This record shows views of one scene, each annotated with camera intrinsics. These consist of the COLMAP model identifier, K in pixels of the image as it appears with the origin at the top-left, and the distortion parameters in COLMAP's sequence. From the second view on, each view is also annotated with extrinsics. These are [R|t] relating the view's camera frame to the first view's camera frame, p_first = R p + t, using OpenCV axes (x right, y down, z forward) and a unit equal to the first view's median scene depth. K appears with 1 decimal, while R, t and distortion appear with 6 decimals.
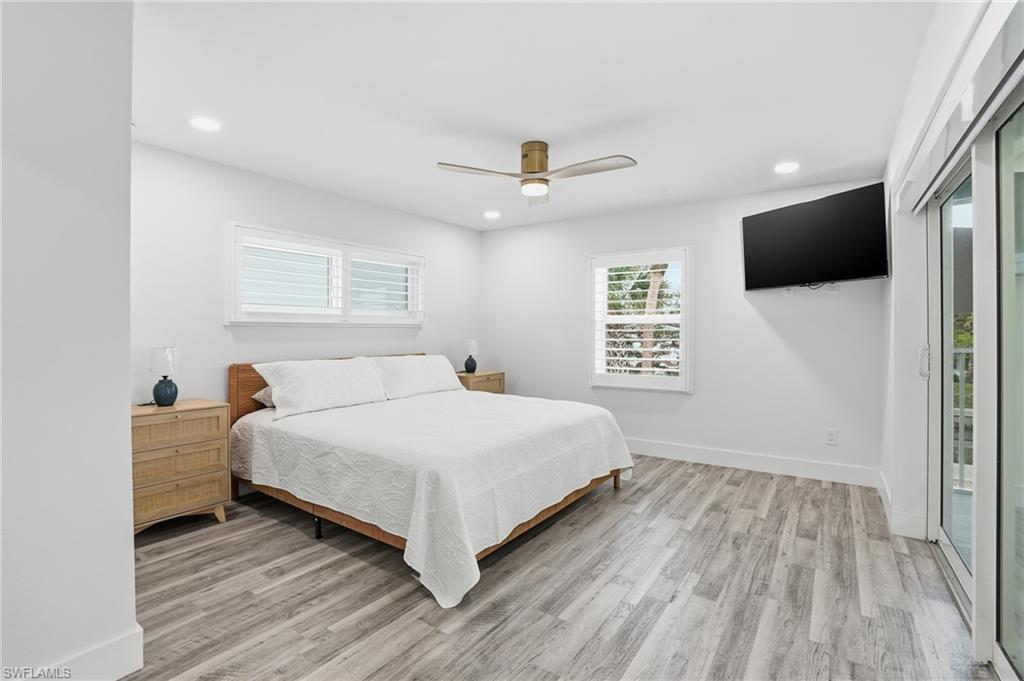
lens RADIAL K [[476.8, 0, 508.3], [0, 476.8, 329.0], [0, 0, 1]] dist [-0.069743, 0.024461]
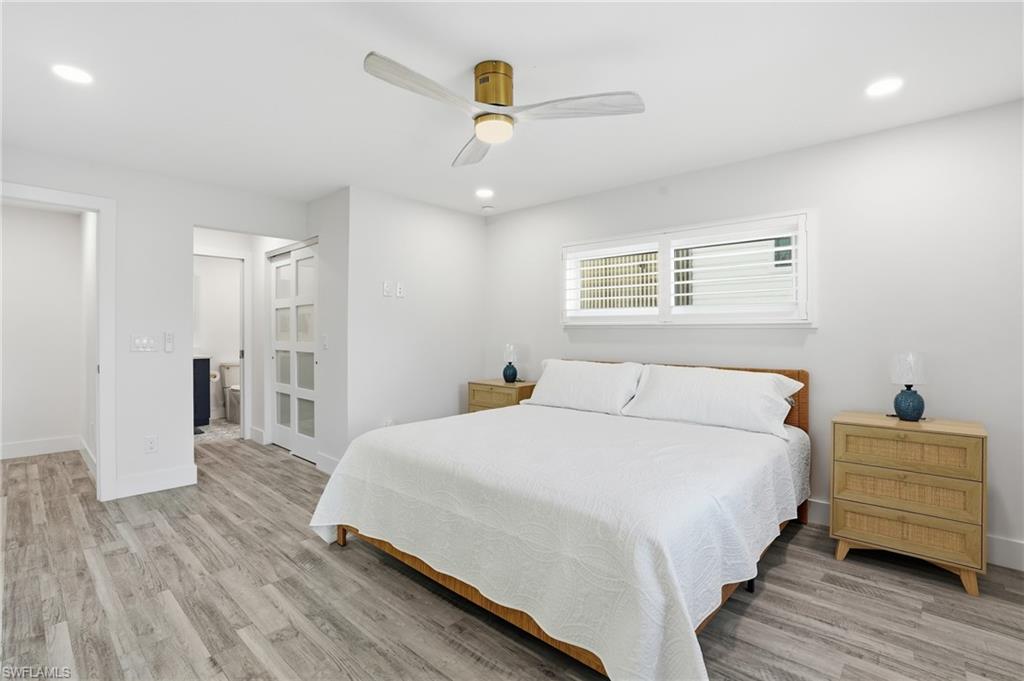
lens RADIAL K [[496.9, 0, 510.1], [0, 496.9, 307.9], [0, 0, 1]] dist [-0.026956, 0.013026]
pose [[-0.158107, -0.048735, -0.986219, 0.844107], [0.001532, 0.998768, -0.049601, 0.003381], [0.987421, -0.009353, -0.157838, 1.214287]]
